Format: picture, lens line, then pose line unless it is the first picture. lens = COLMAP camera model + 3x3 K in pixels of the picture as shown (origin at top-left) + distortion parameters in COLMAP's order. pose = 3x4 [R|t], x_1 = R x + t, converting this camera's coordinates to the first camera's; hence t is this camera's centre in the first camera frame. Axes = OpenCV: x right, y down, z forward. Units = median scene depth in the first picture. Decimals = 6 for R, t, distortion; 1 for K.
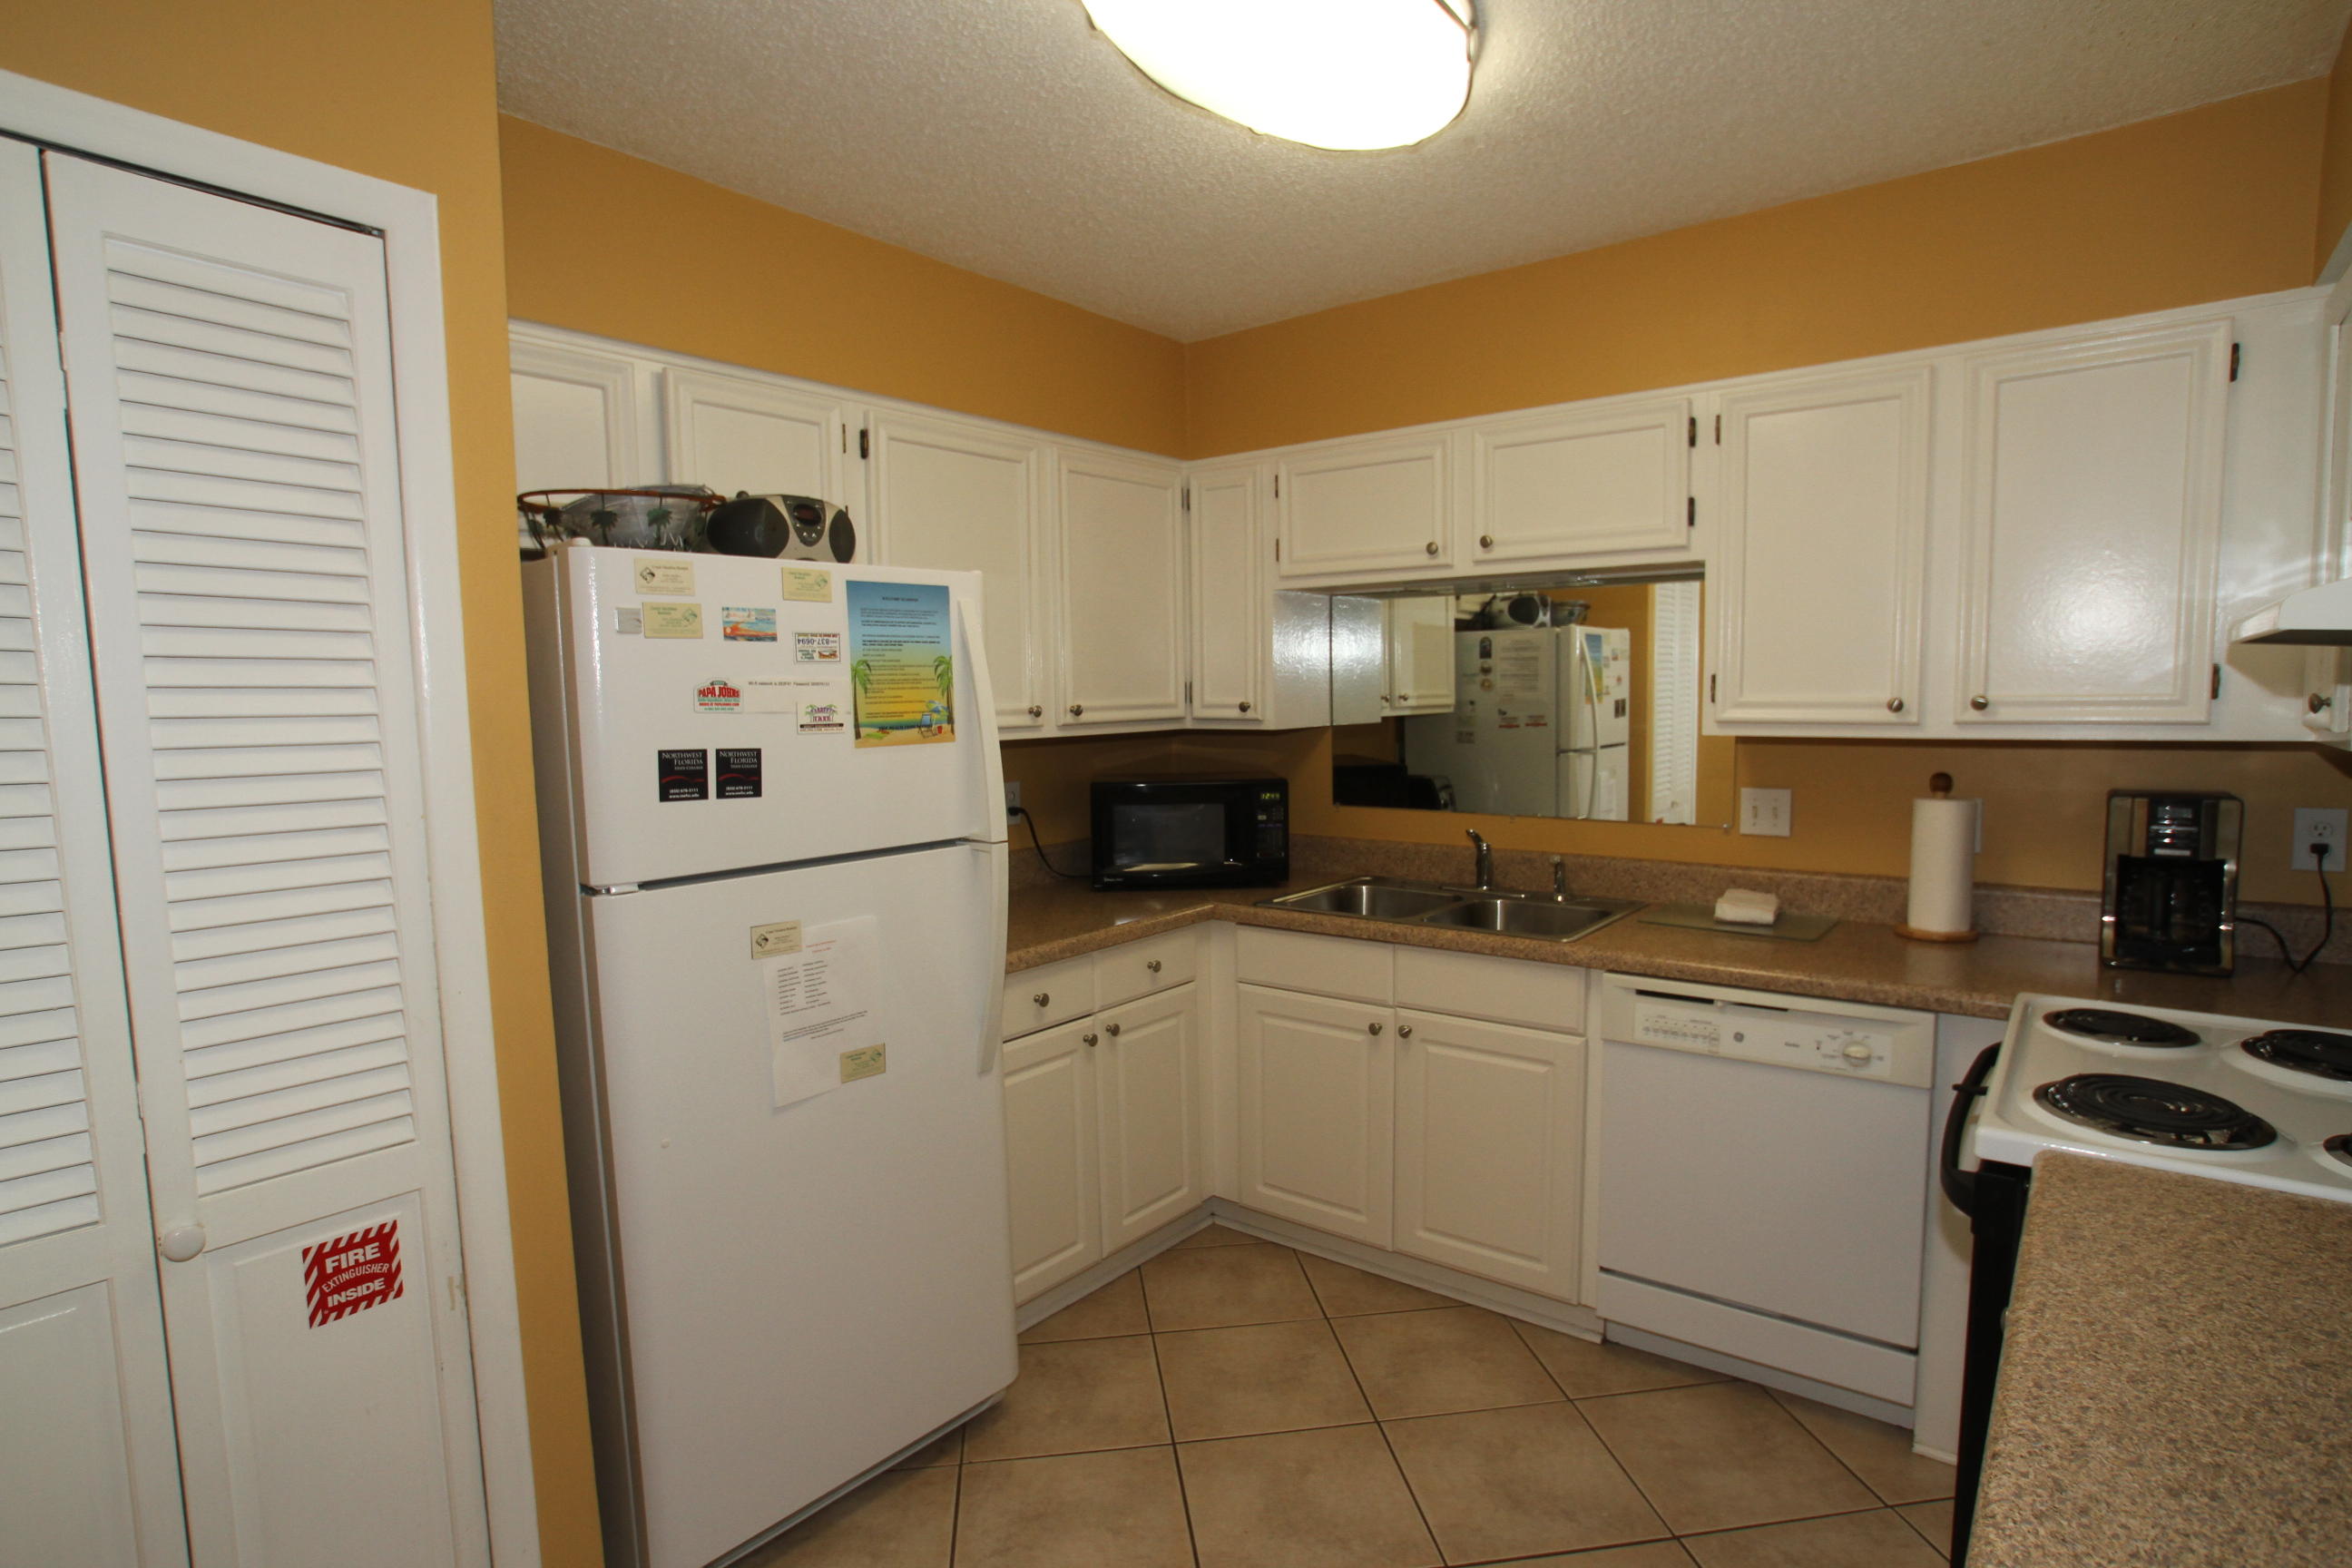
lens RADIAL K [[1159.2, 0, 1176.0], [0, 1159.2, 784.0], [0, 0, 1]] dist [-0.066931, 0.029121]
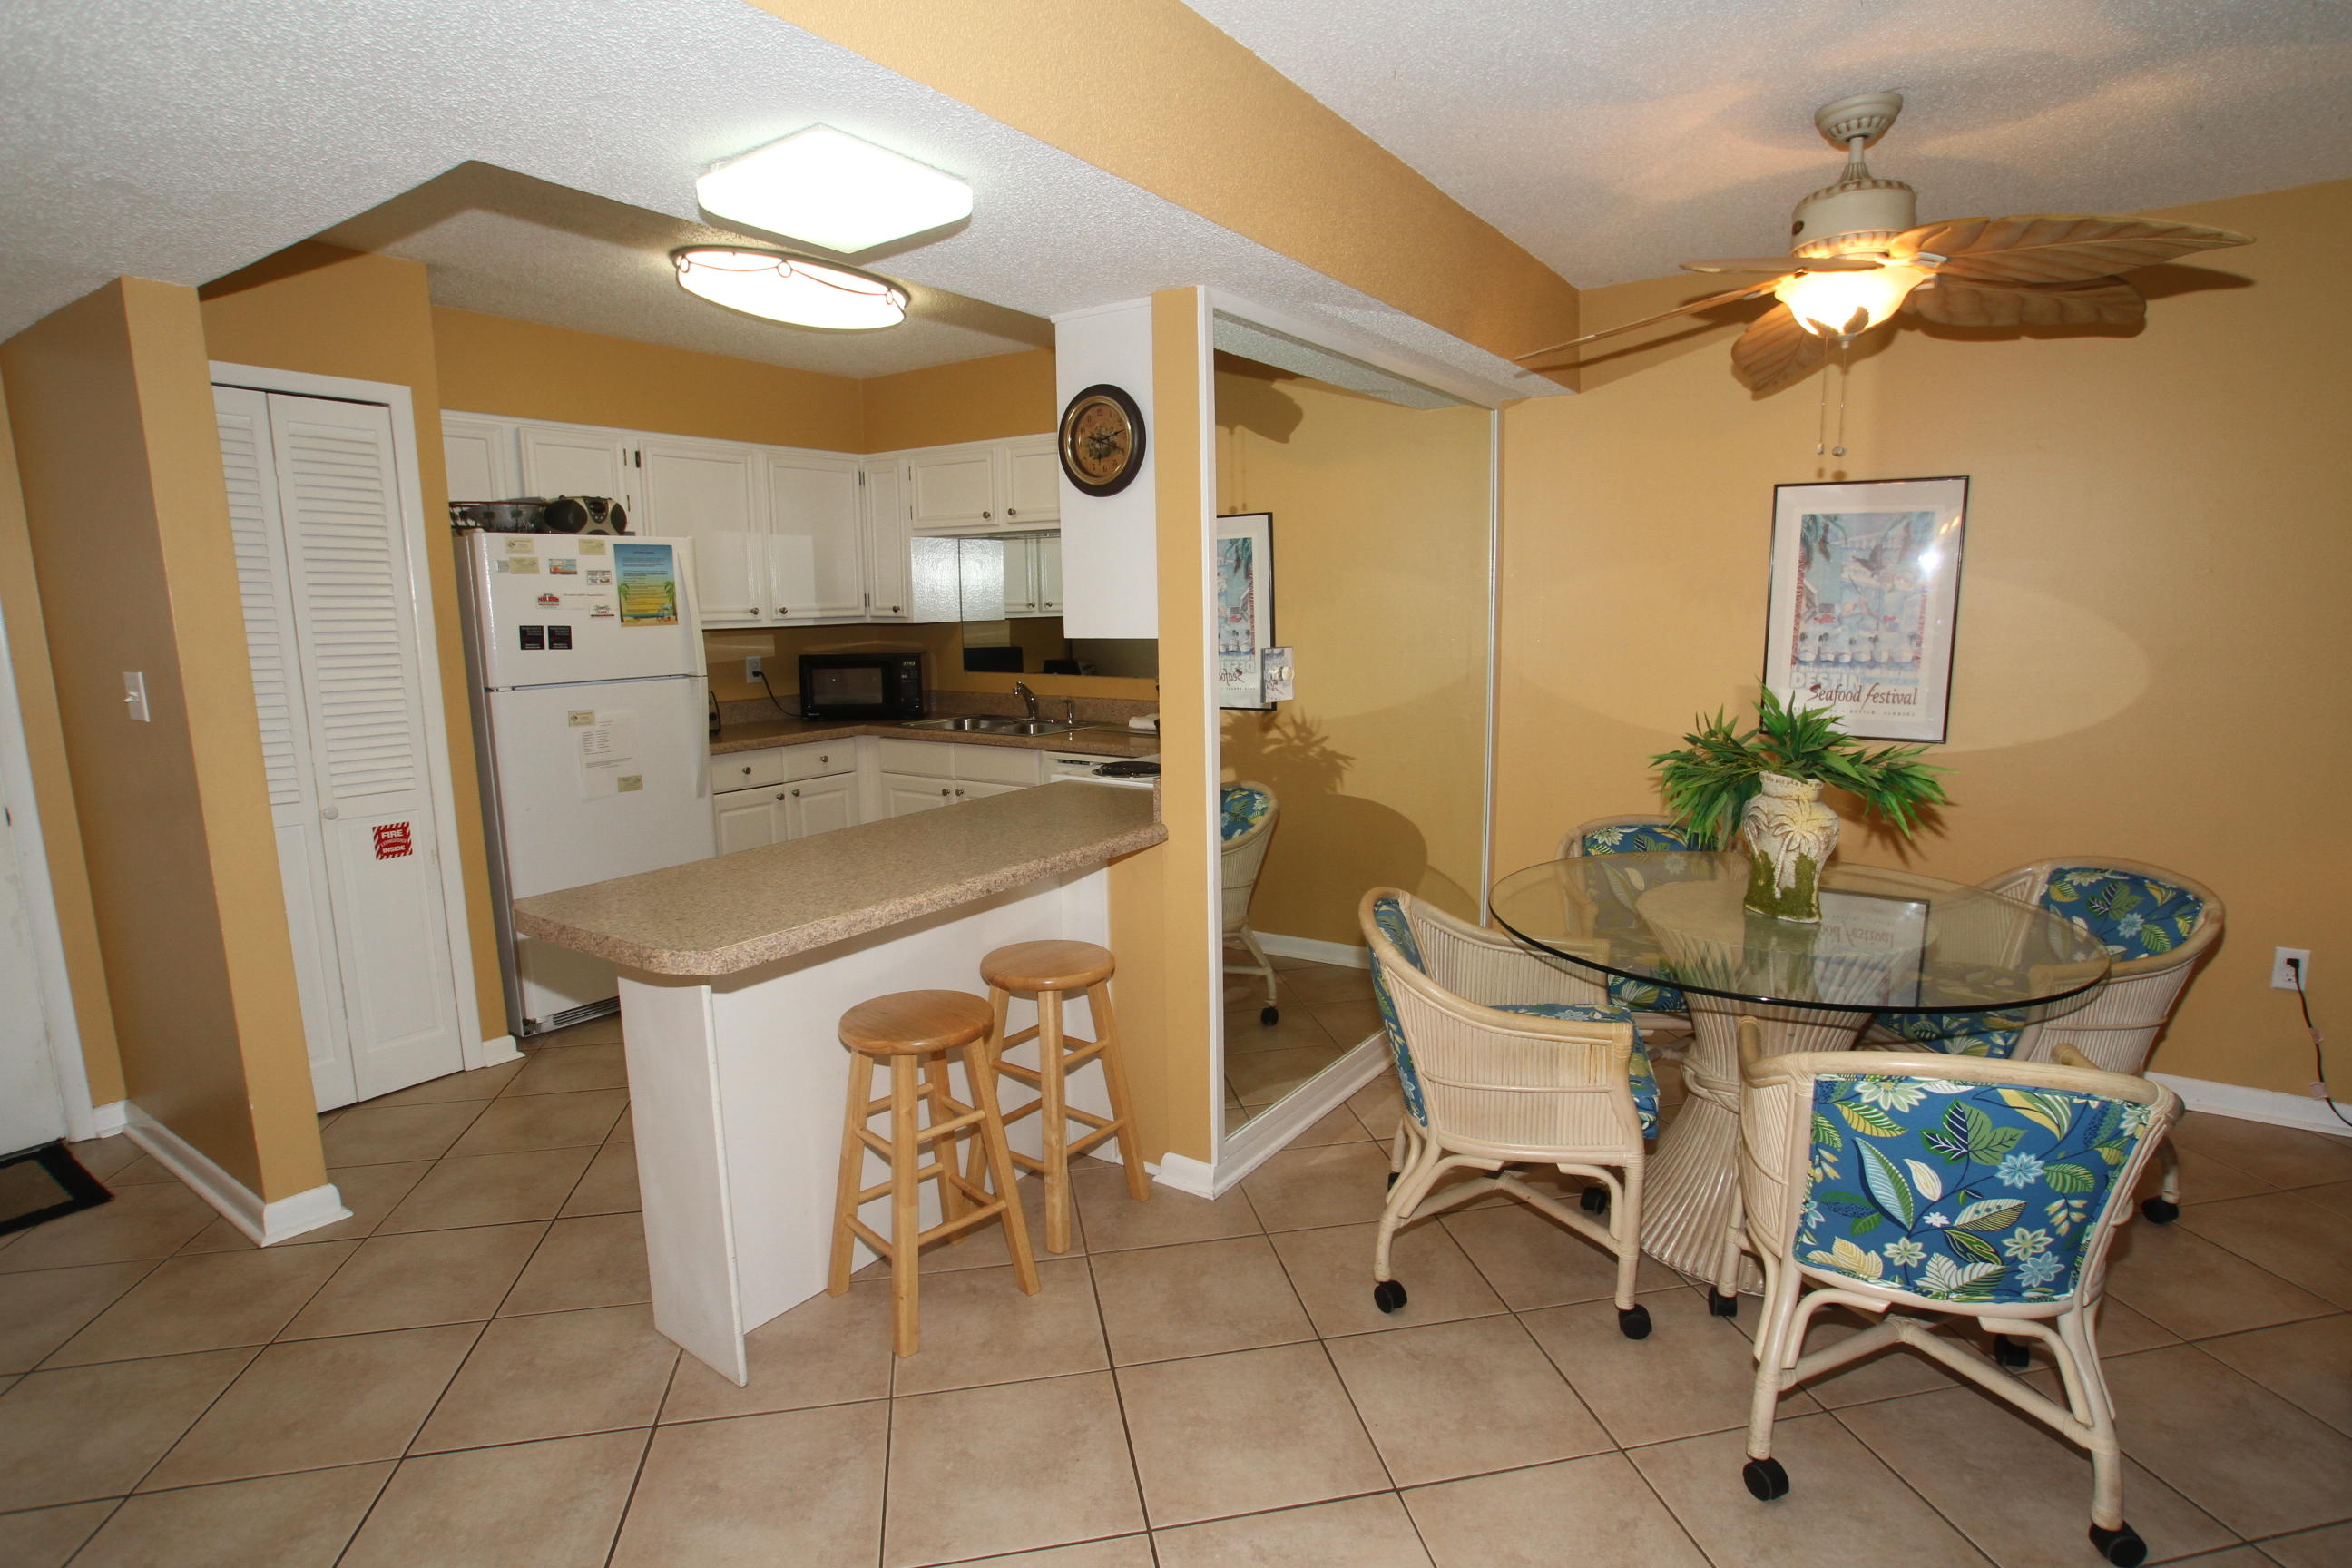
lens RADIAL K [[1159.2, 0, 1176.0], [0, 1159.2, 784.0], [0, 0, 1]] dist [-0.066931, 0.029121]
pose [[0.997532, -0.001129, 0.070204, 0.556074], [-0.004323, 0.996987, 0.077447, 0.084845], [-0.070080, -0.077559, 0.994522, -1.091457]]
